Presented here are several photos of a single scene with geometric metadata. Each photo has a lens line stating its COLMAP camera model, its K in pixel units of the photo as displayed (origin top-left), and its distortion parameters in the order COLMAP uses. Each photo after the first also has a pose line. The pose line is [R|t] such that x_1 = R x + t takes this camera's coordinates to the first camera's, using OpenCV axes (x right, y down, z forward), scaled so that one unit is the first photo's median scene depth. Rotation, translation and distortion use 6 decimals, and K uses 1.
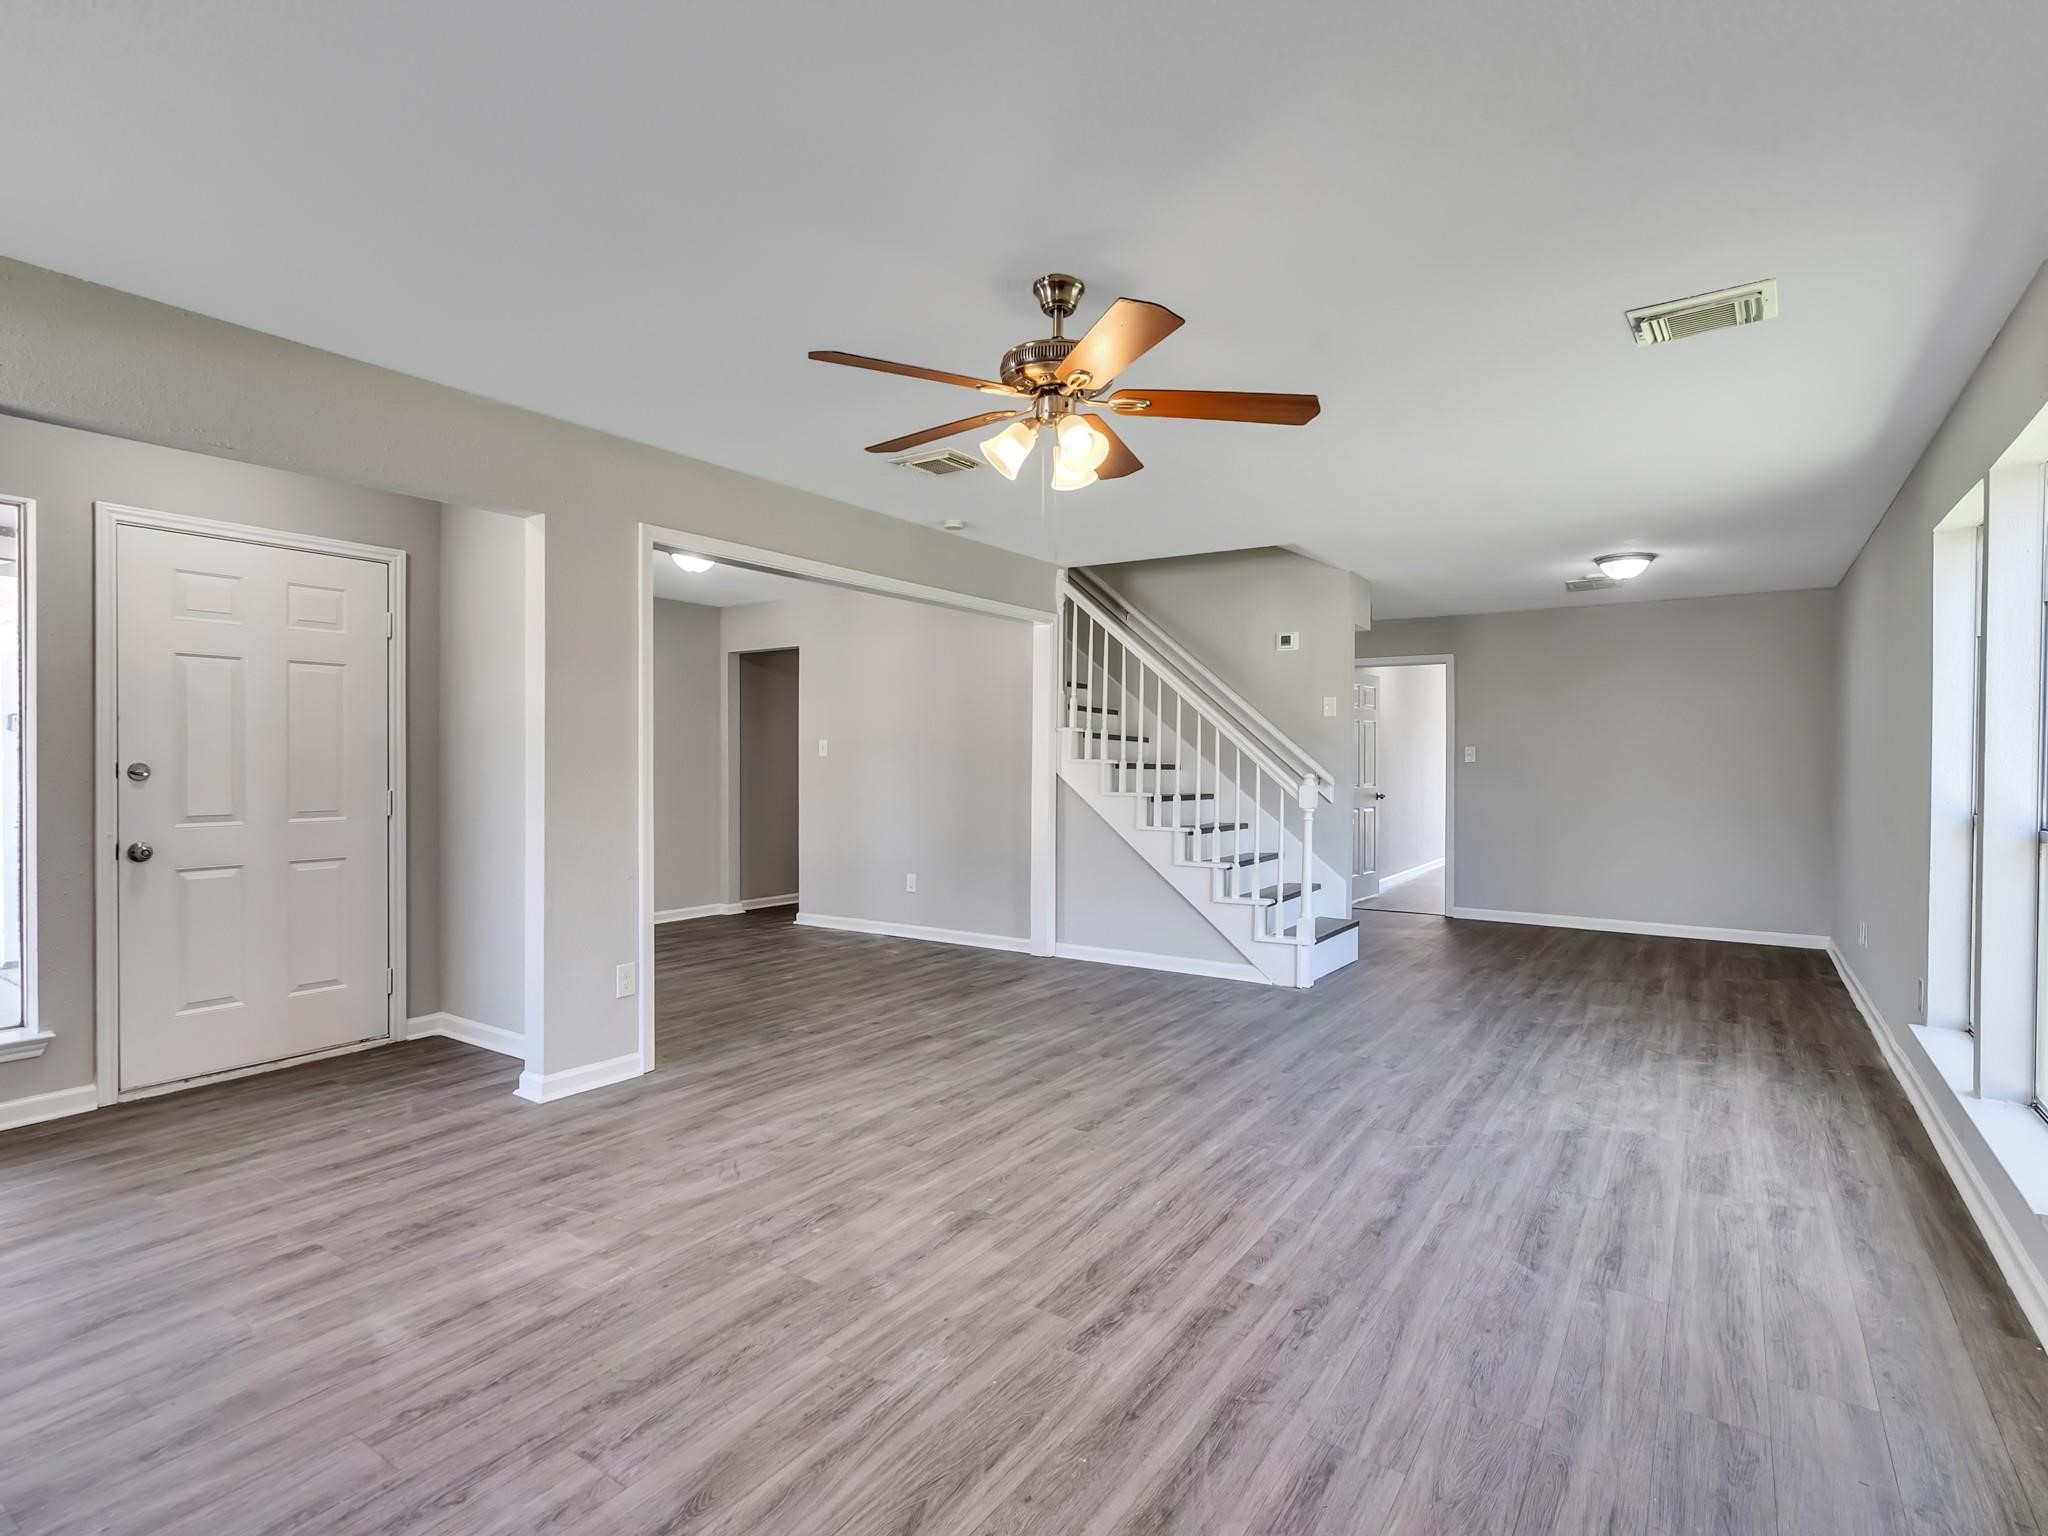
lens RADIAL K [[1046.7, 0, 1008.0], [0, 1046.7, 774.9], [0, 0, 1]] dist [-0.003760, 0.001343]
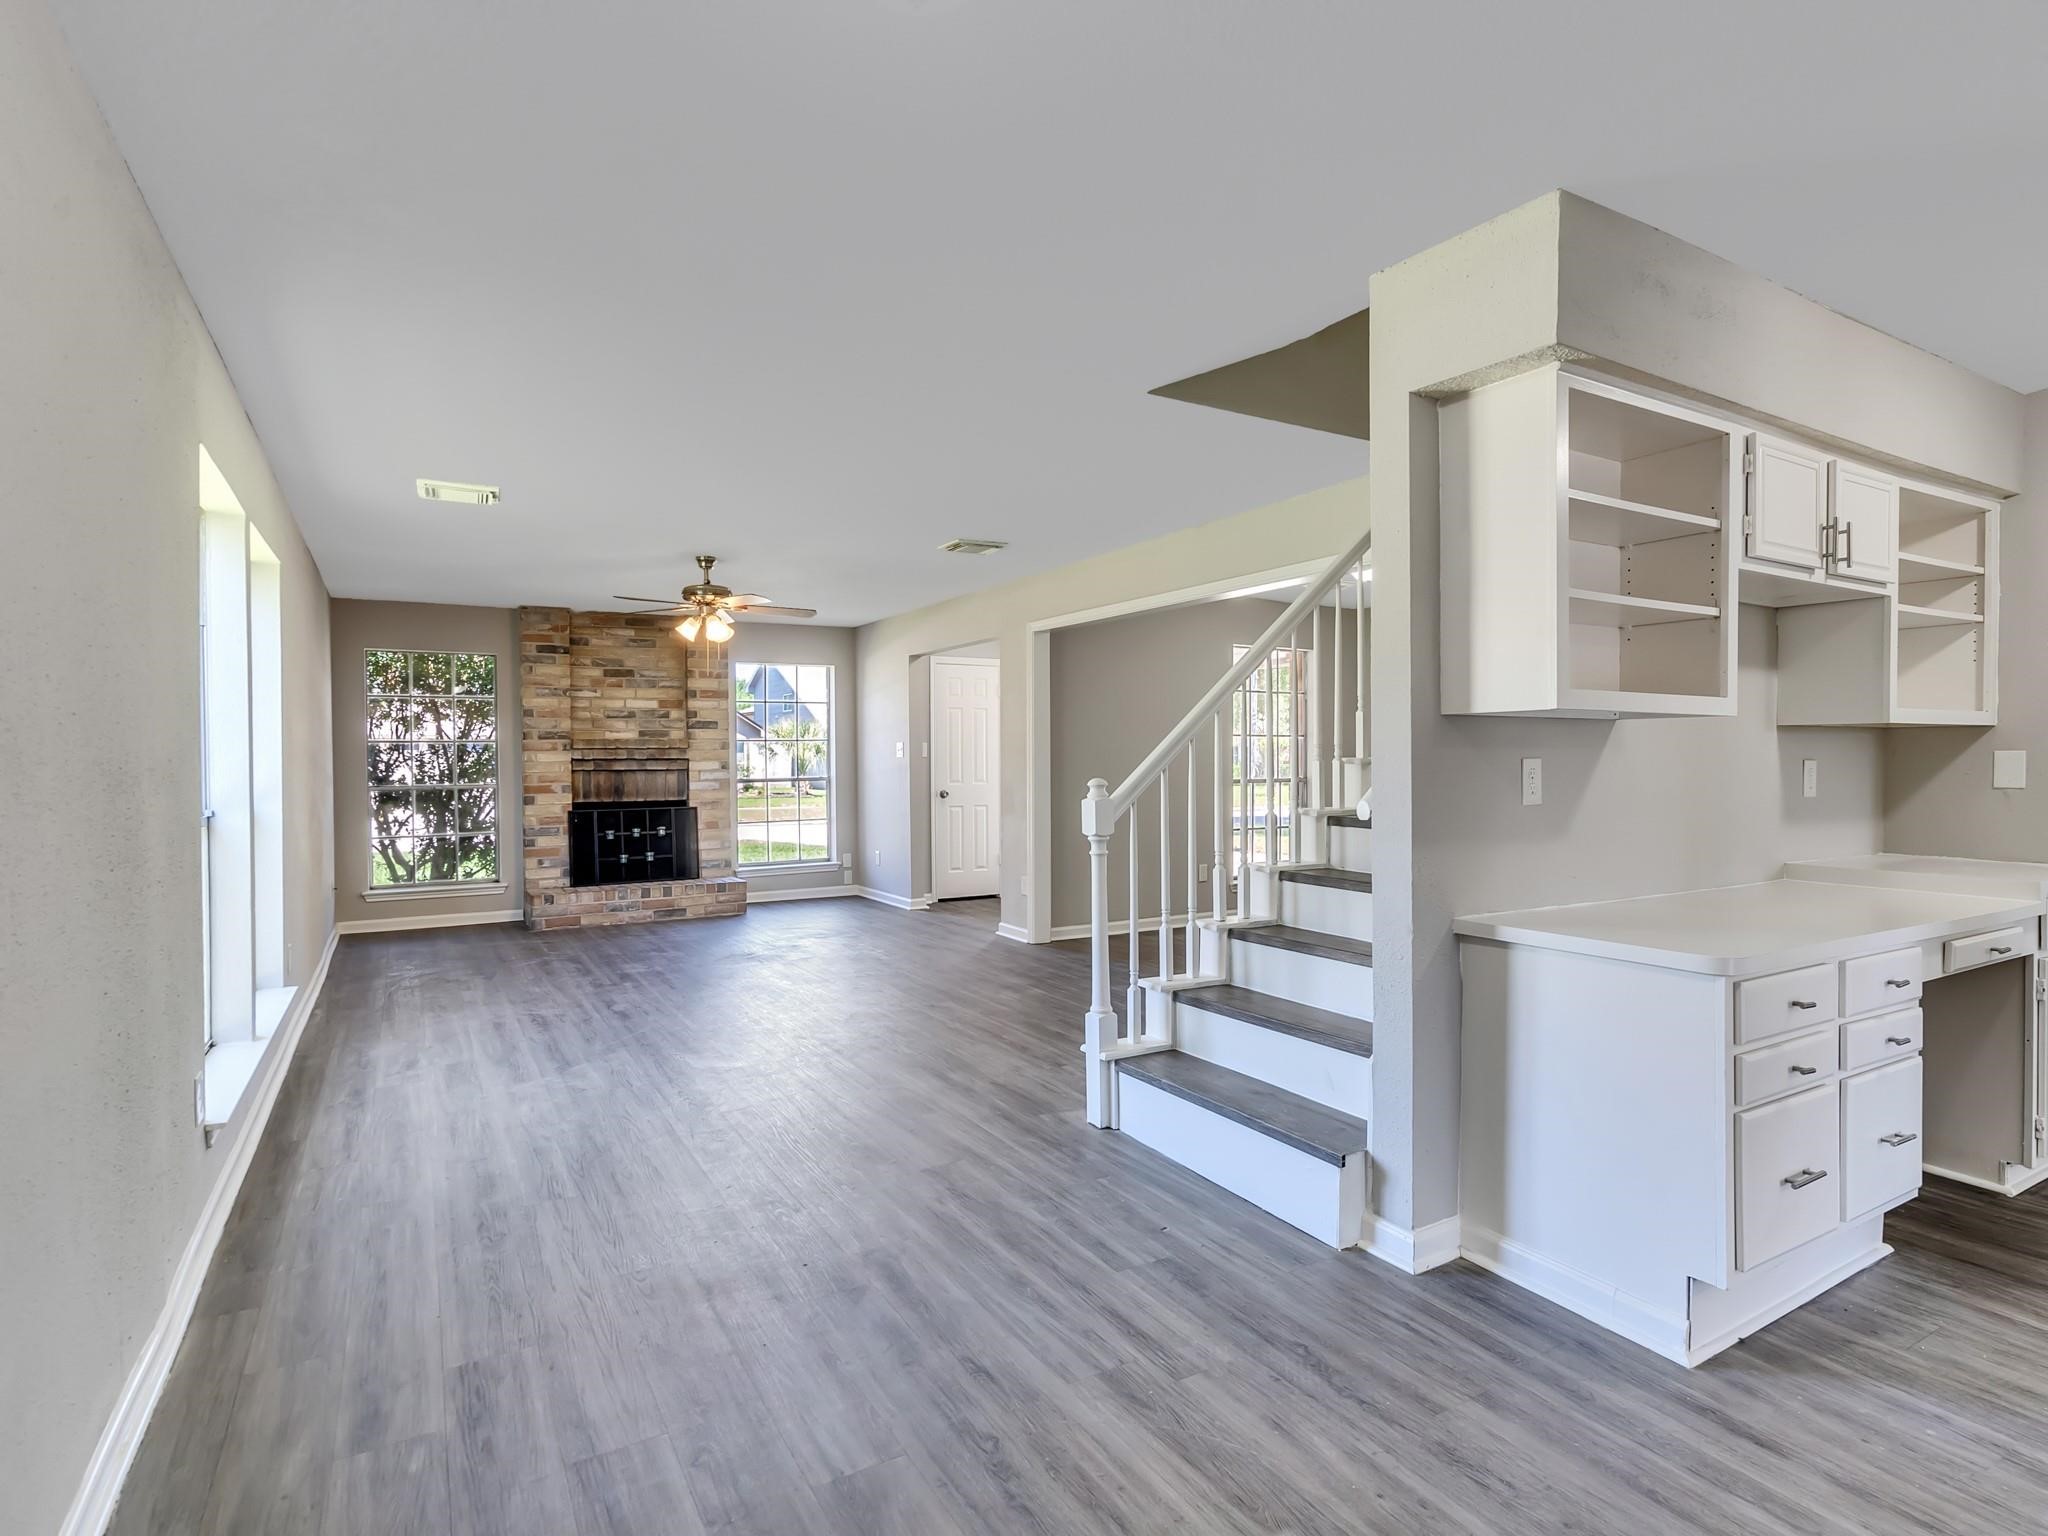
lens RADIAL K [[1046.7, 0, 1001.8], [0, 1046.7, 766.2], [0, 0, 1]] dist [-0.003760, 0.001343]
pose [[-0.437885, 0.002829, -0.899027, 1.173490], [-0.005675, 0.999966, 0.005911, -0.012659], [0.899013, 0.007690, -0.437854, 1.652128]]
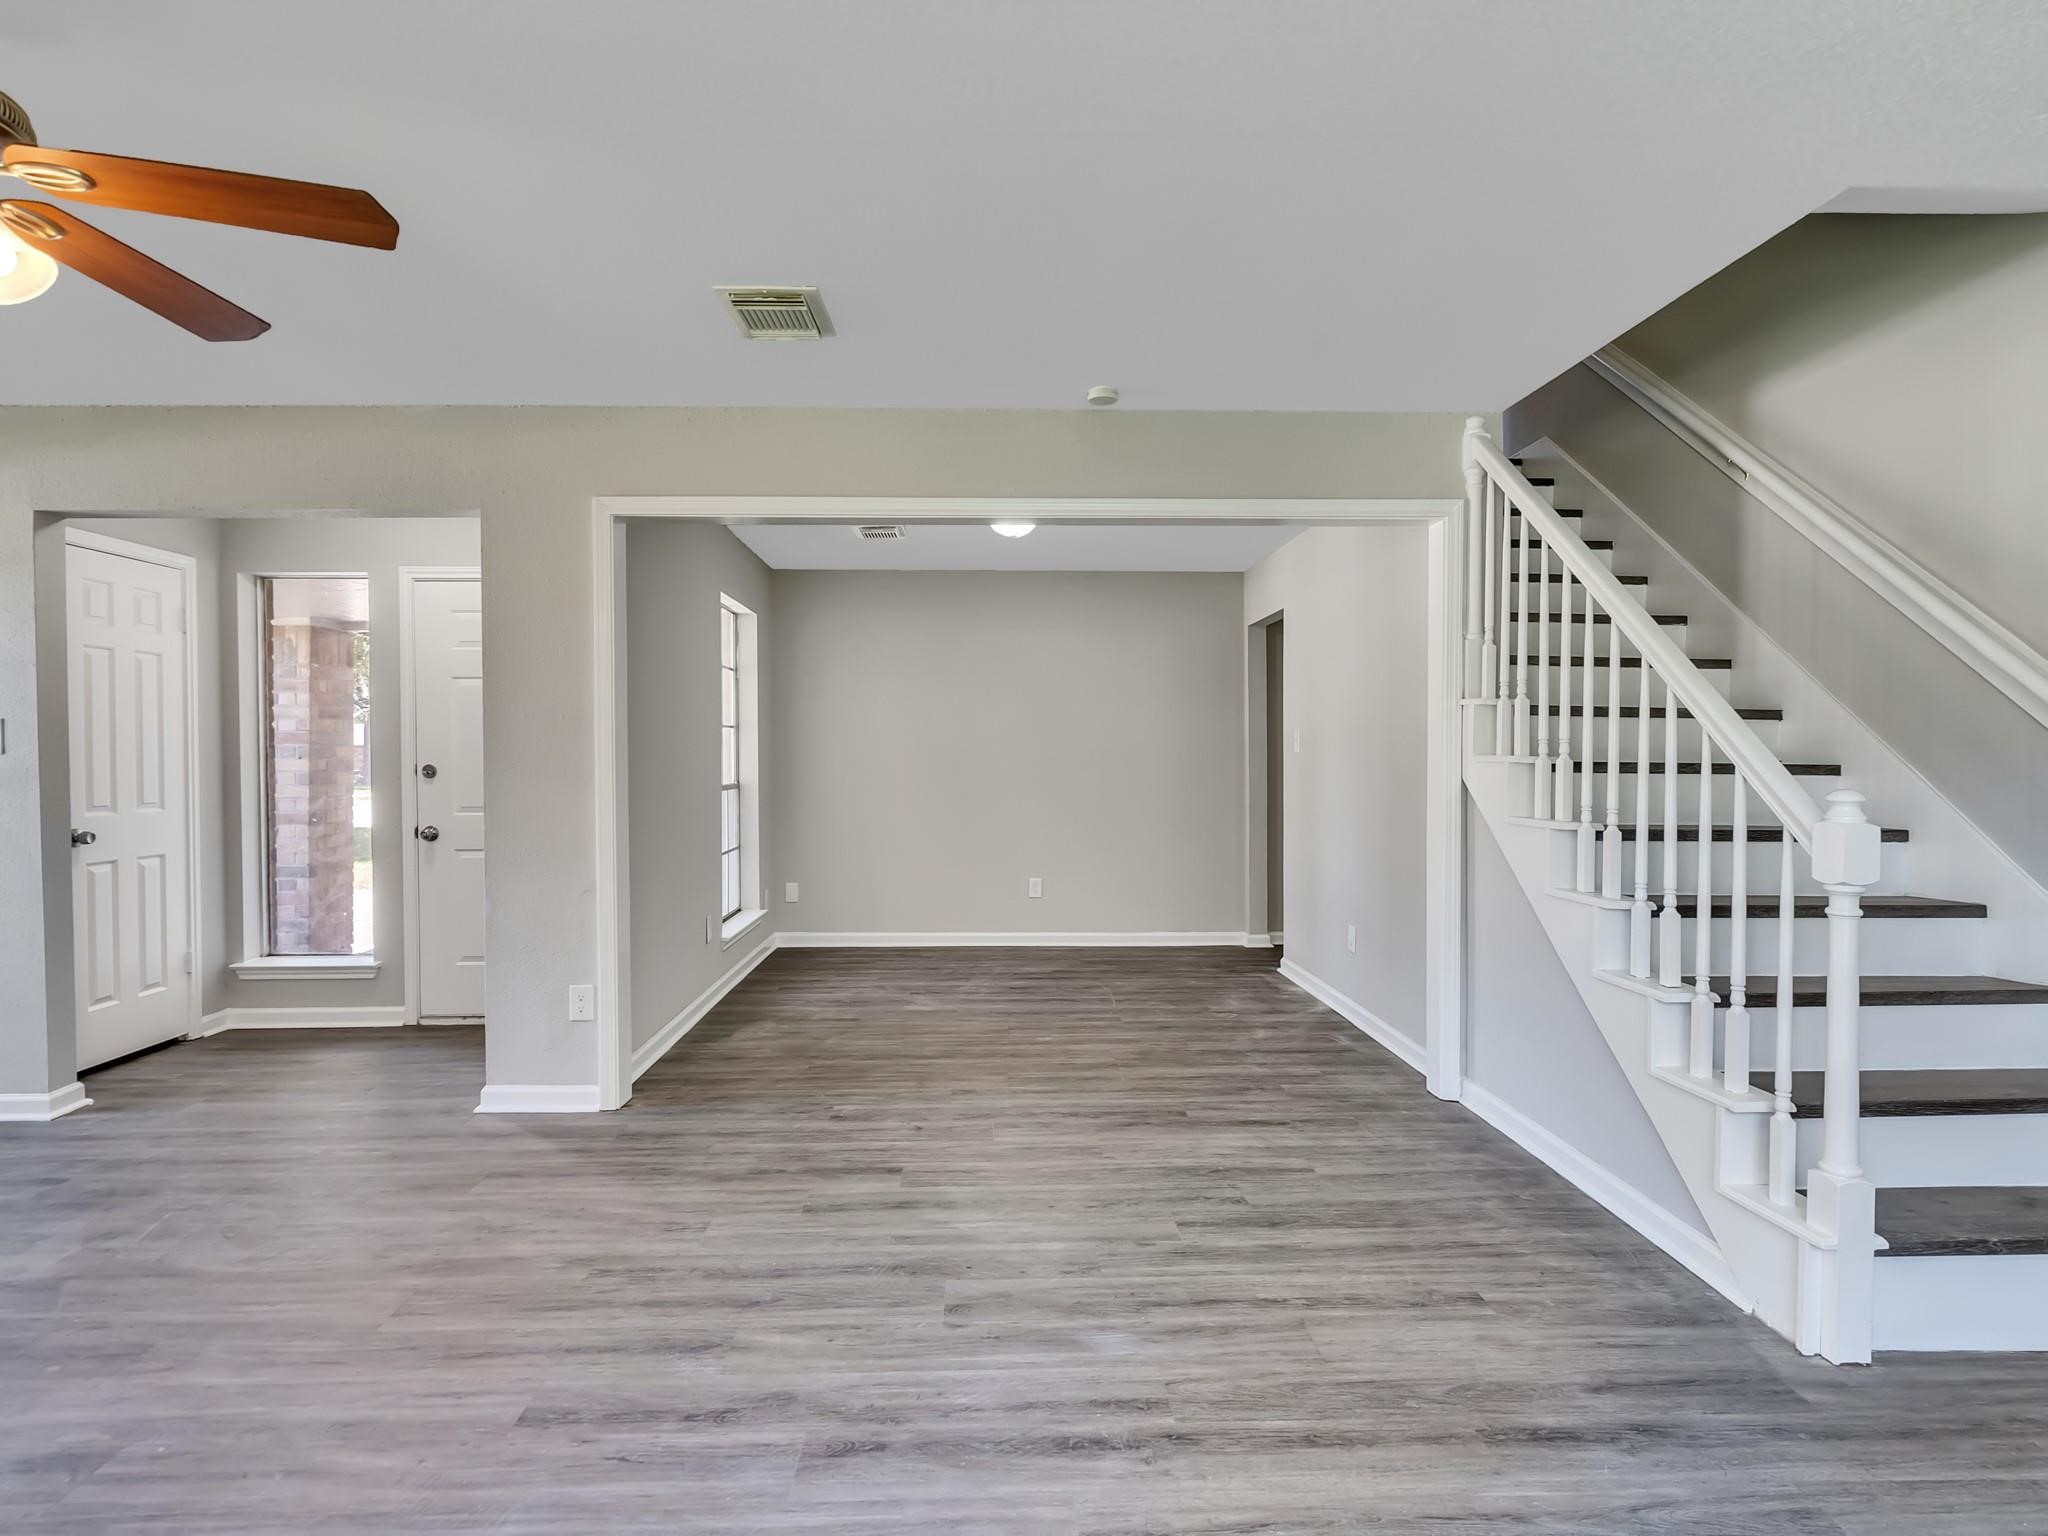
lens RADIAL K [[1046.7, 0, 1013.4], [0, 1046.7, 769.0], [0, 0, 1]] dist [-0.003760, 0.001343]
pose [[0.586483, 0.003843, -0.809953, 0.605465], [-0.006556, 0.999979, -0.000003, -0.009242], [0.809935, 0.005312, 0.586495, 0.790292]]
